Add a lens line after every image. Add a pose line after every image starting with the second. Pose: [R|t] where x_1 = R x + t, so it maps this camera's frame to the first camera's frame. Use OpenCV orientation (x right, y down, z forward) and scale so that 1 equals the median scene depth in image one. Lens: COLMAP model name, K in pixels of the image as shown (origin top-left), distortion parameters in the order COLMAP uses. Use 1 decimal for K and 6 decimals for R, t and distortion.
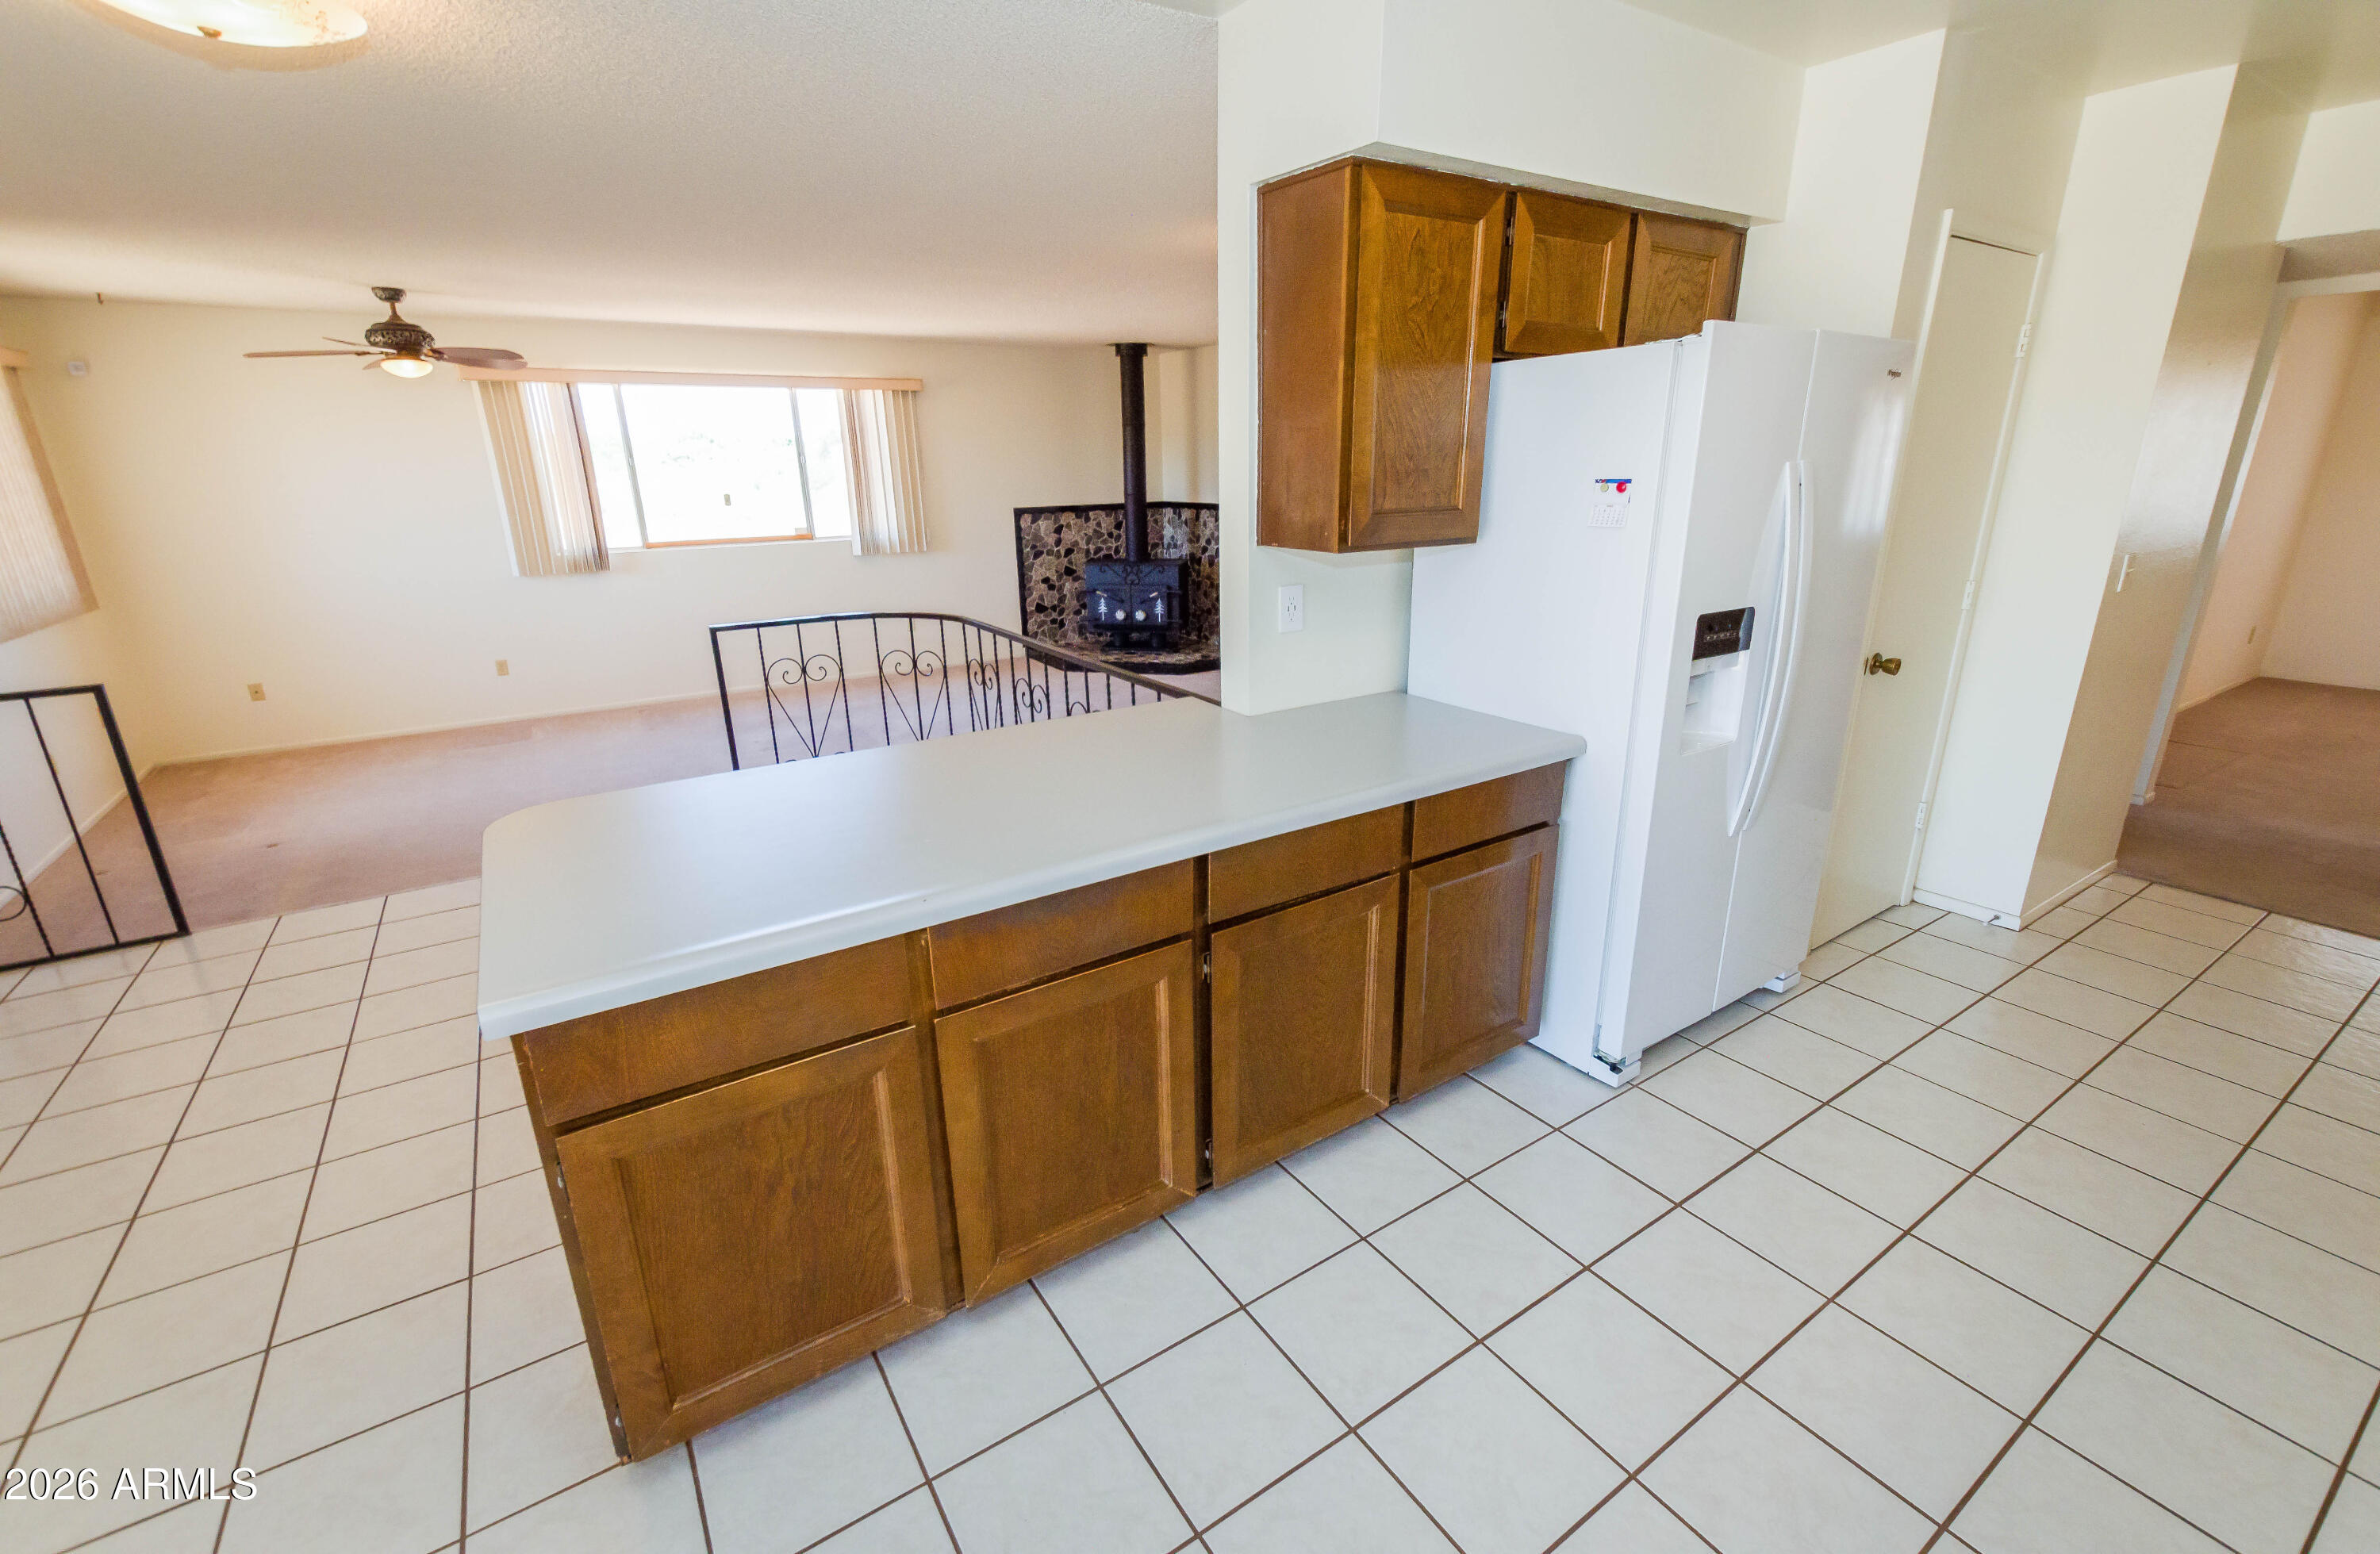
lens RADIAL K [[1009.1, 0, 1193.3], [0, 1009.1, 785.3], [0, 0, 1]] dist [0.001300, 0.000158]
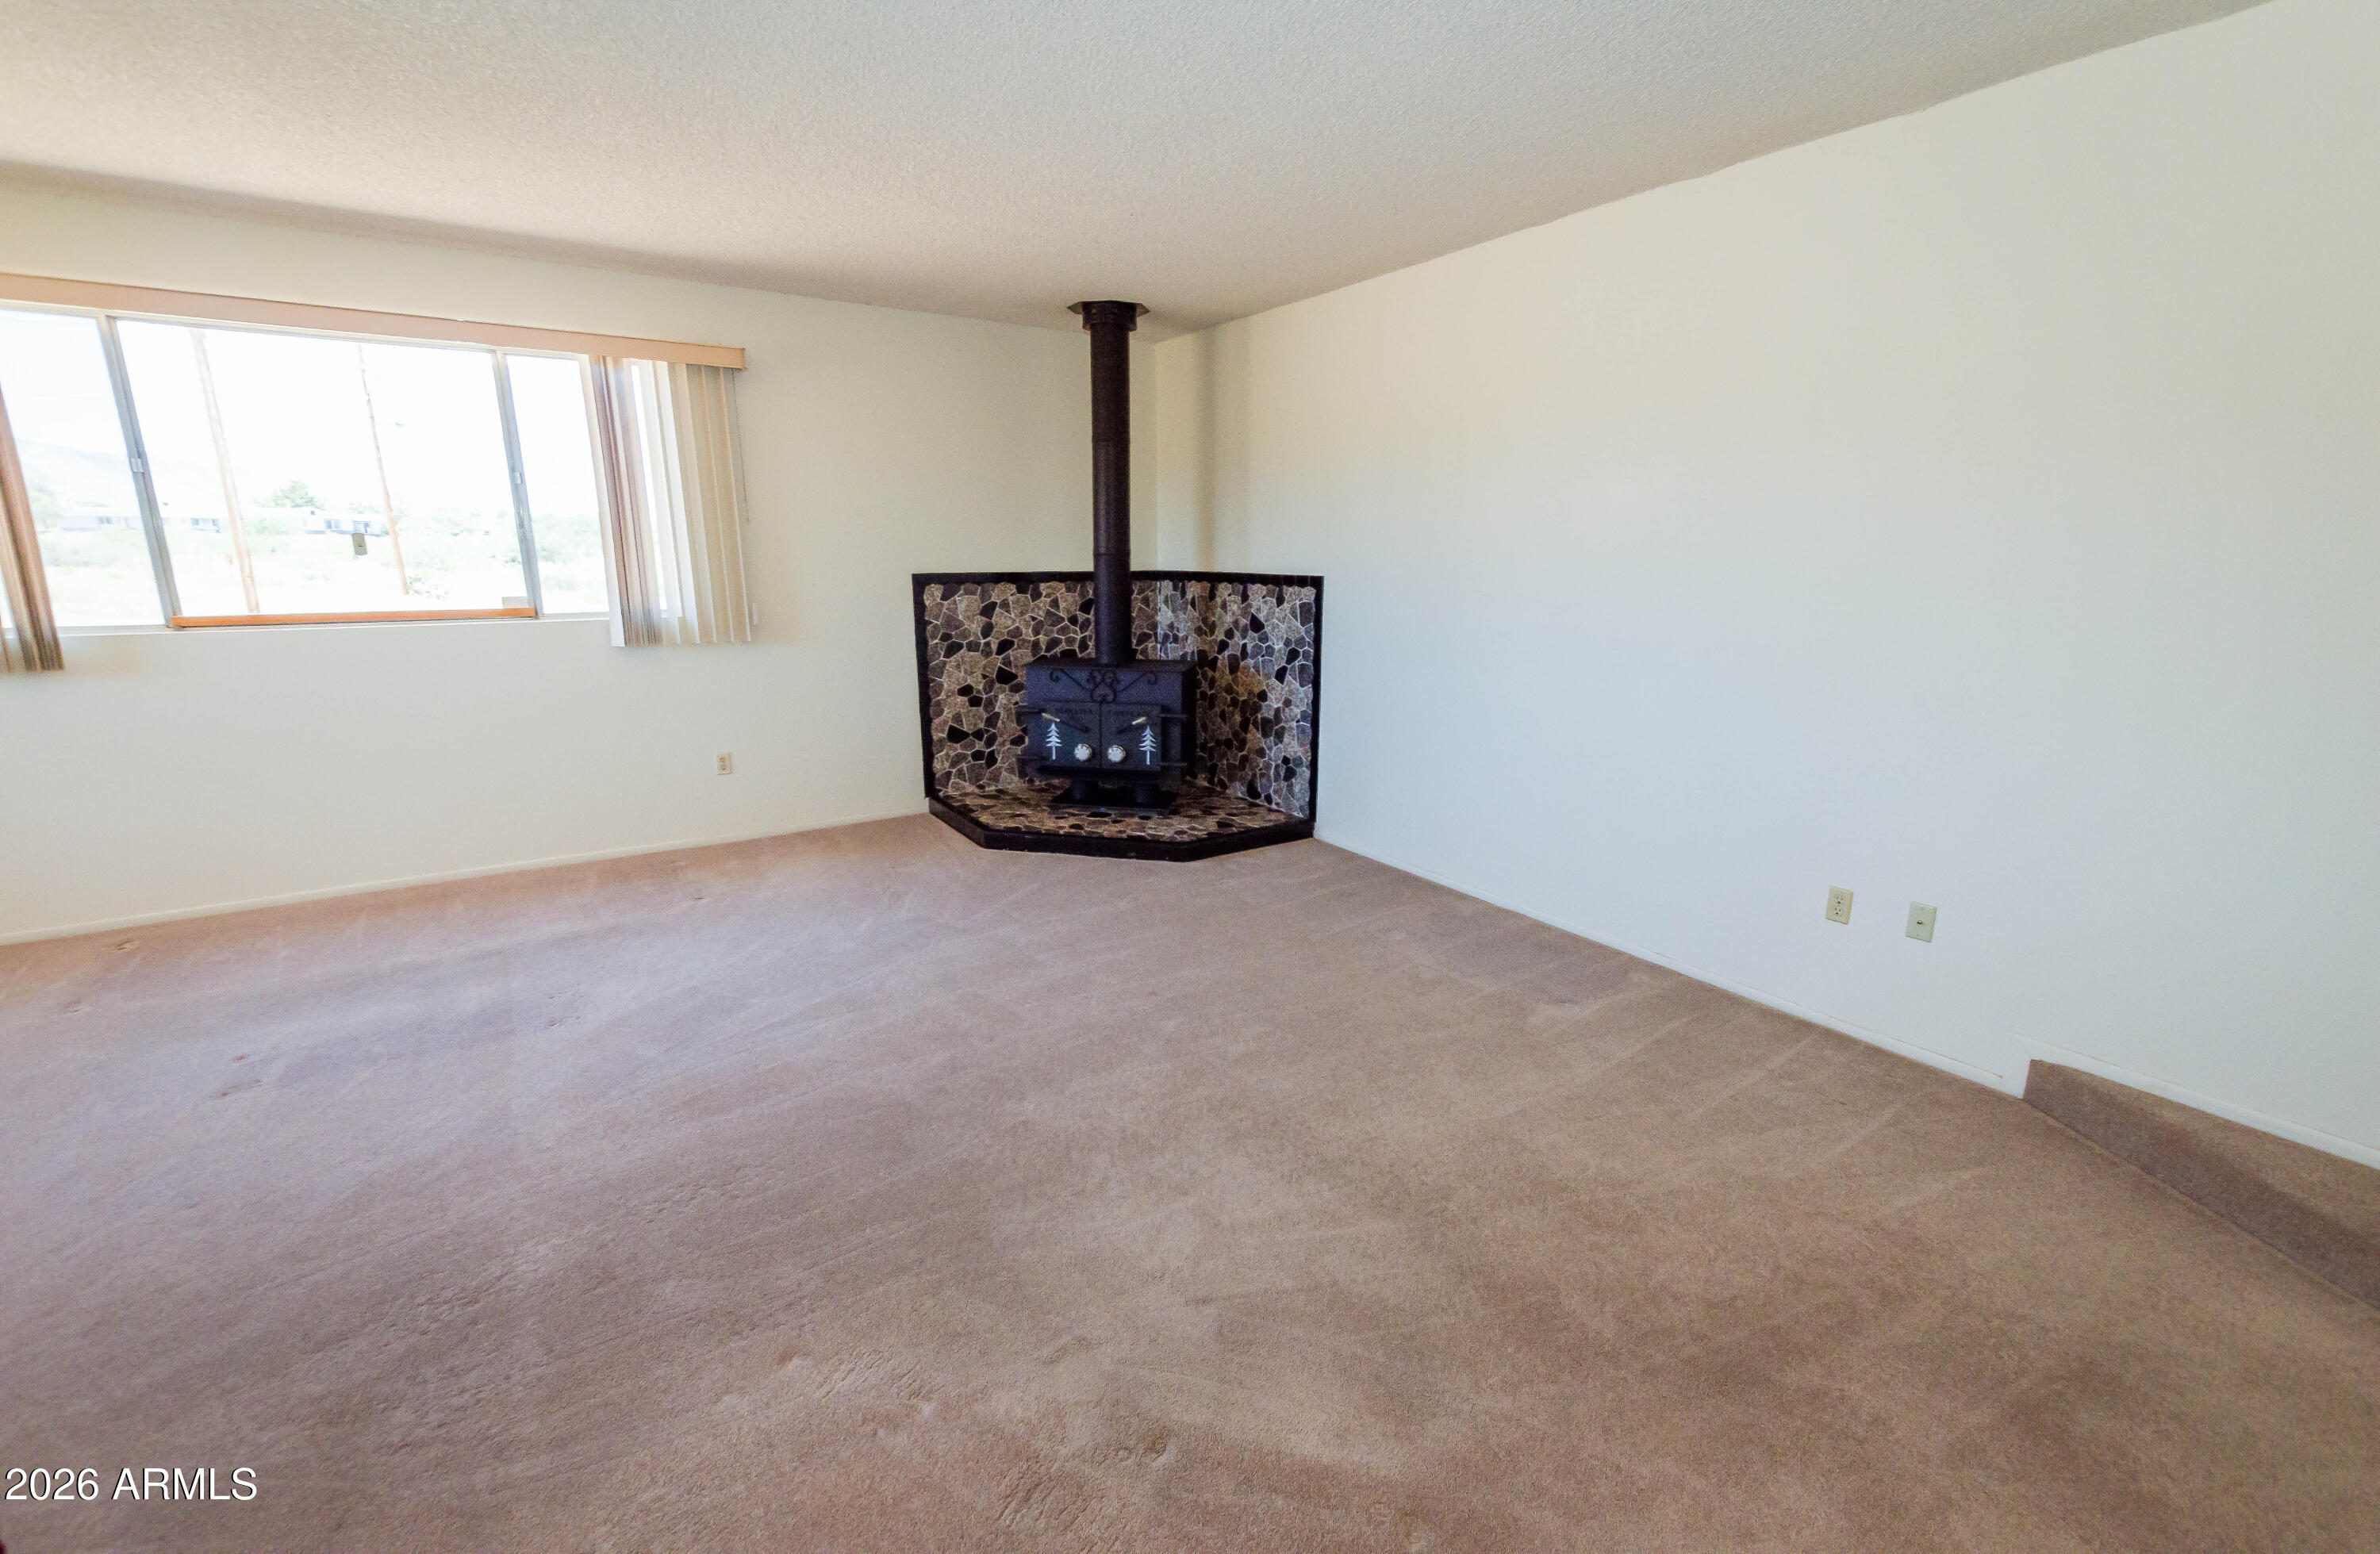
lens RADIAL K [[1009.1, 0, 1193.3], [0, 1009.1, 785.3], [0, 0, 1]] dist [0.001300, 0.000158]
pose [[0.999818, 0.016239, 0.010010, -0.012263], [-0.015340, 0.996340, -0.084095, -0.098090], [-0.011339, 0.083926, 0.996408, 0.398414]]
